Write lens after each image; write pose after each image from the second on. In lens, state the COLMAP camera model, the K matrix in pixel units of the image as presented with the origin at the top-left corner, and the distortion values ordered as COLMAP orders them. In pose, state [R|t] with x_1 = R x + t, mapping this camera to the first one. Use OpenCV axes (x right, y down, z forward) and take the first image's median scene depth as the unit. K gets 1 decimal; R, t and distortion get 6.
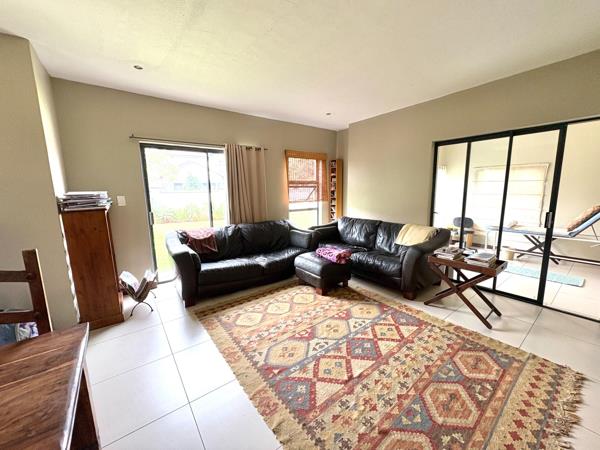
lens RADIAL K [[237.6, 0, 299.9], [0, 237.6, 224.8], [0, 0, 1]] dist [0.000974, -0.000035]
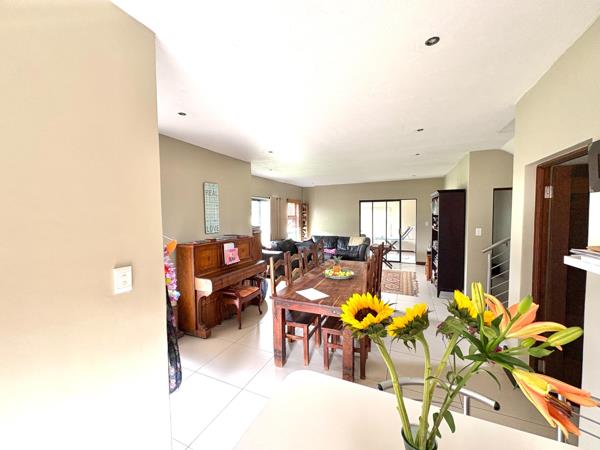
lens RADIAL K [[237.6, 0, 300.1], [0, 237.6, 225.5], [0, 0, 1]] dist [0.000974, -0.000035]
pose [[0.877245, -0.016945, 0.479745, -0.822222], [0.069231, 0.993395, -0.091505, 0.049875], [-0.475025, 0.113485, 0.872624, -0.557308]]
